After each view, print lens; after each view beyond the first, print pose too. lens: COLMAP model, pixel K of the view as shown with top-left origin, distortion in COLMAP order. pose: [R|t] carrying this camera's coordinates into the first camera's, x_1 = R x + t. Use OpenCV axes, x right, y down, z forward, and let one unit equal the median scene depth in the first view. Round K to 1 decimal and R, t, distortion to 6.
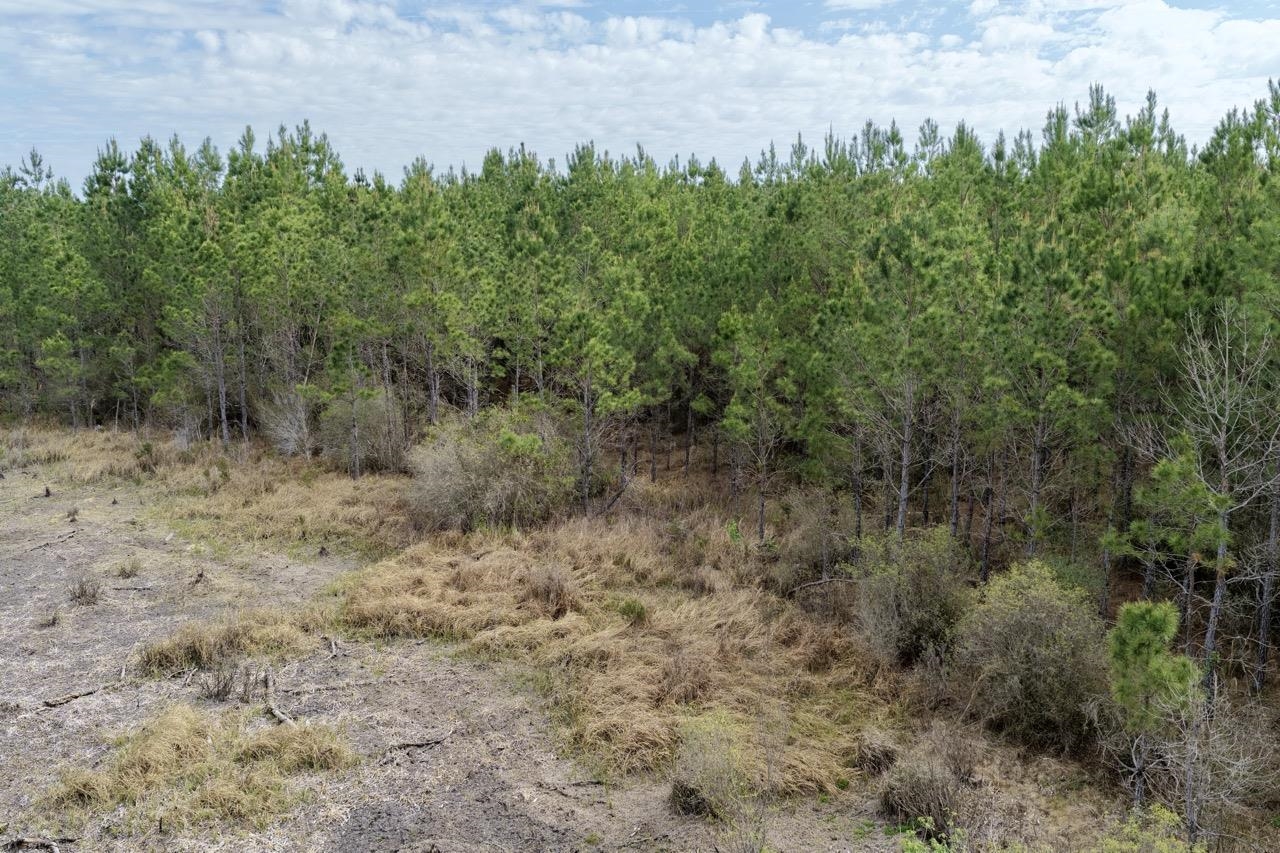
lens RADIAL K [[1077.2, 0, 635.8], [0, 1077.2, 432.2], [0, 0, 1]] dist [0.027576, 0.004594]
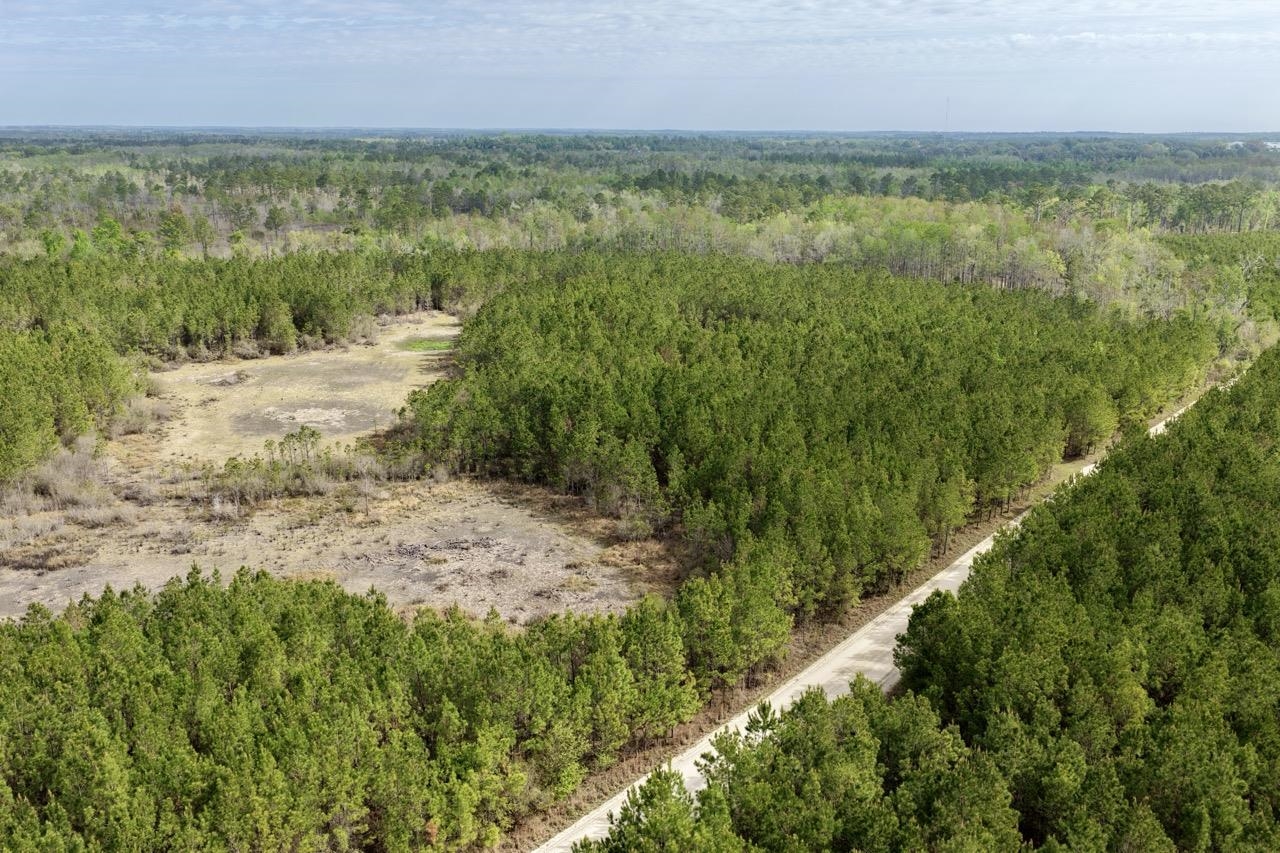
lens RADIAL K [[1077.2, 0, 638.3], [0, 1077.2, 423.0], [0, 0, 1]] dist [0.027576, 0.004594]
pose [[0.963940, 0.069255, -0.256949, 1.225210], [-0.043084, 0.993419, 0.106126, -1.069028], [0.262608, -0.091229, 0.960580, -3.975352]]
